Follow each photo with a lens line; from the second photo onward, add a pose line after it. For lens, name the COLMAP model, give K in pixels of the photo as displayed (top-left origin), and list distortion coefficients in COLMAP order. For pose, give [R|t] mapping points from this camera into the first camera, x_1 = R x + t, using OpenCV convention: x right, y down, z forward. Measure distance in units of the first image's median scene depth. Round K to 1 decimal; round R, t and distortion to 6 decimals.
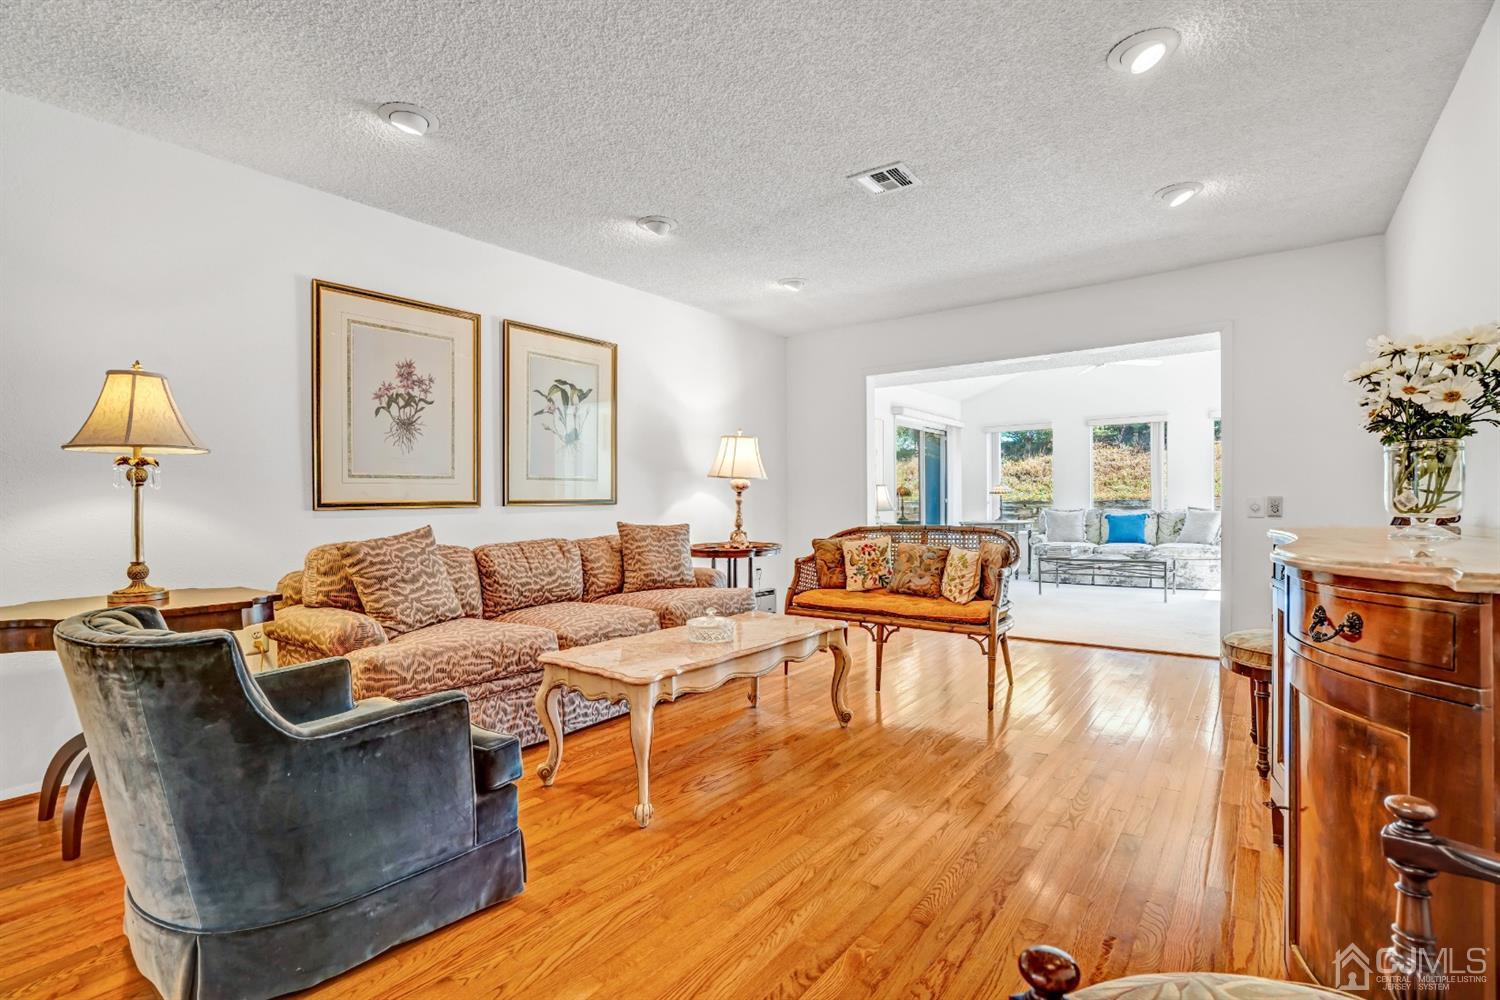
lens RADIAL K [[691.8, 0, 754.8], [0, 691.8, 502.7], [0, 0, 1]] dist [-0.039097, 0.010111]
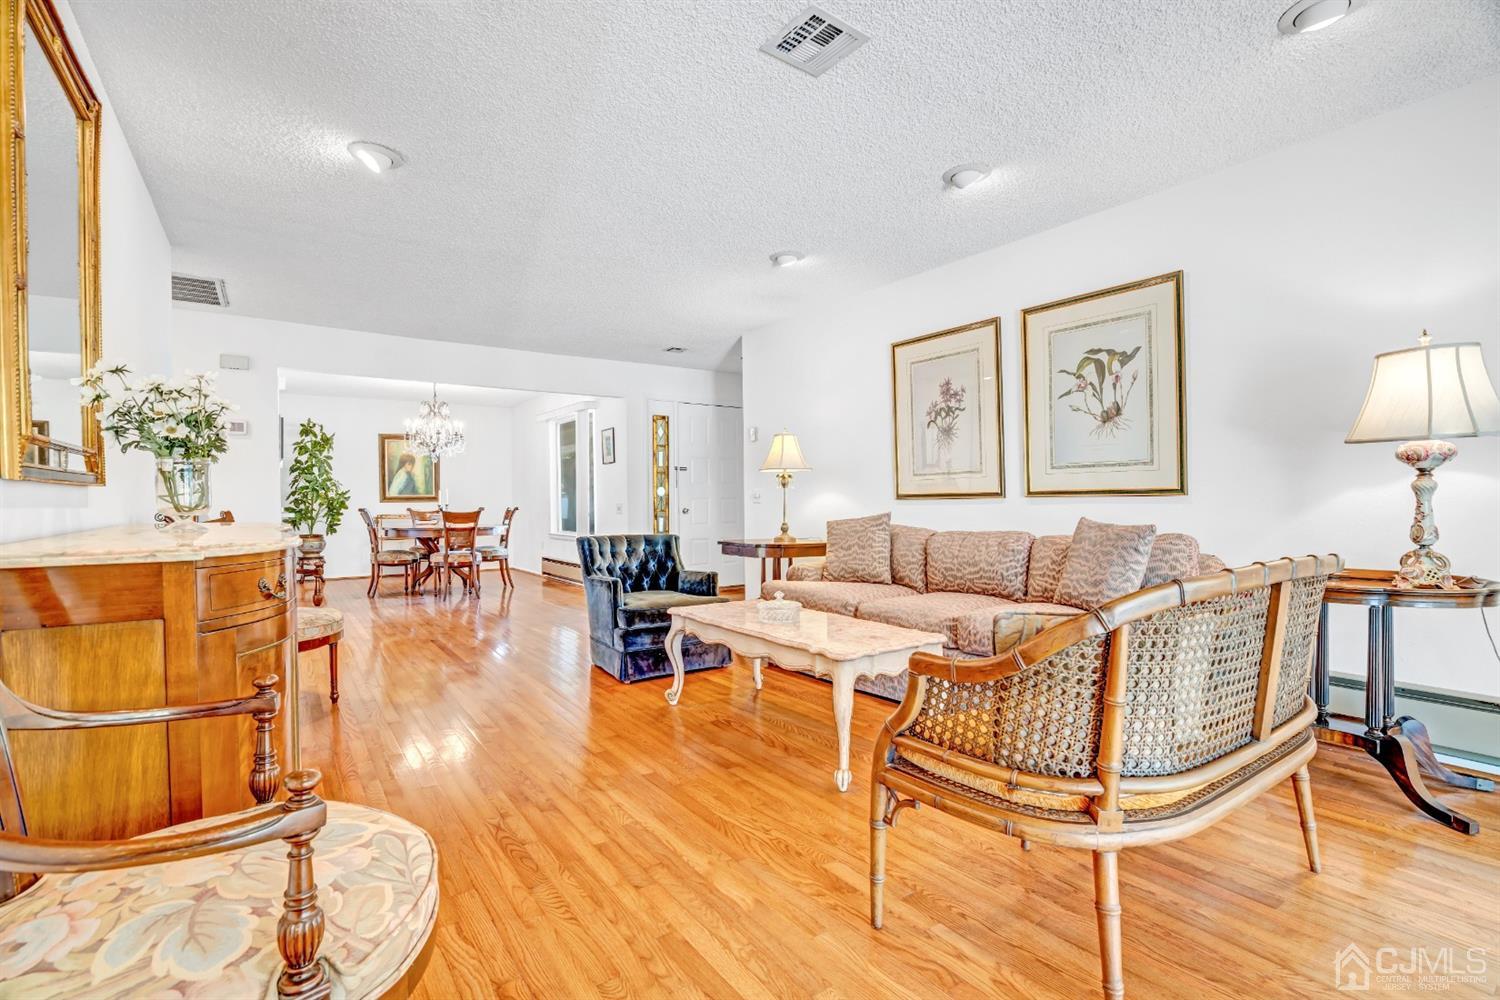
lens RADIAL K [[691.8, 0, 757.5], [0, 691.8, 503.4], [0, 0, 1]] dist [-0.039097, 0.010111]
pose [[-0.280928, 0.020018, -0.959520, 0.739547], [0.013655, 0.999765, 0.016860, -0.007953], [0.959632, -0.008366, -0.281135, 0.948586]]
